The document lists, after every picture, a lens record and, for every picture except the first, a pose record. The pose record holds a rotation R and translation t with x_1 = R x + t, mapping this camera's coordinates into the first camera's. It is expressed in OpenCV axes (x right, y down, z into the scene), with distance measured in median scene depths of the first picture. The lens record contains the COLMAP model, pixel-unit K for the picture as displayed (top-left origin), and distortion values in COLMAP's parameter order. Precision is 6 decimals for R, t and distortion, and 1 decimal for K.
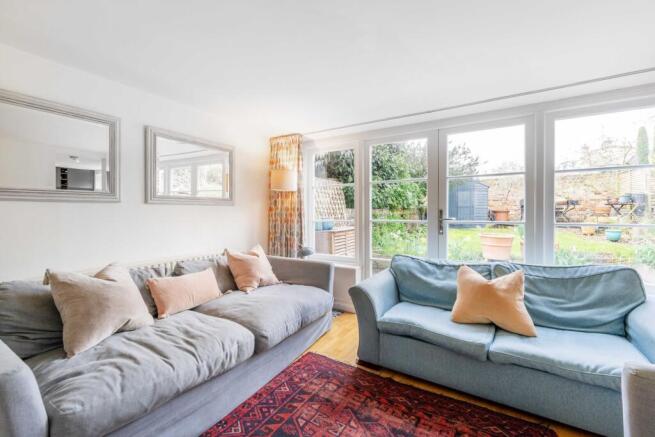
lens RADIAL K [[269.5, 0, 329.9], [0, 269.5, 212.5], [0, 0, 1]] dist [0.001491, -0.000208]
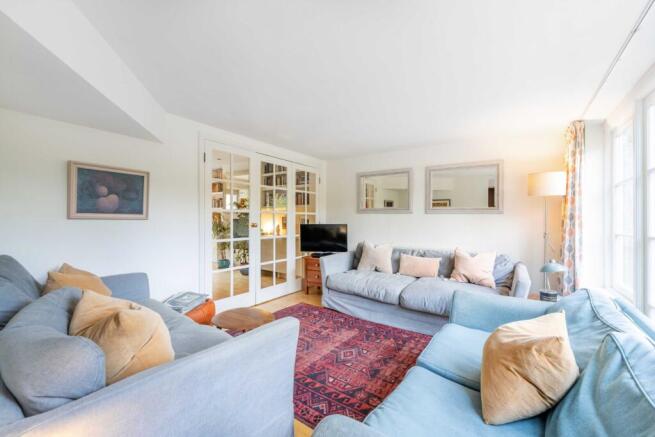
lens RADIAL K [[269.5, 0, 331.9], [0, 269.5, 217.7], [0, 0, 1]] dist [0.001491, -0.000208]
pose [[-0.040159, 0.007169, -0.999168, 1.367017], [-0.016331, 0.999836, 0.007830, -0.011884], [0.999060, 0.016632, -0.040035, 0.649236]]
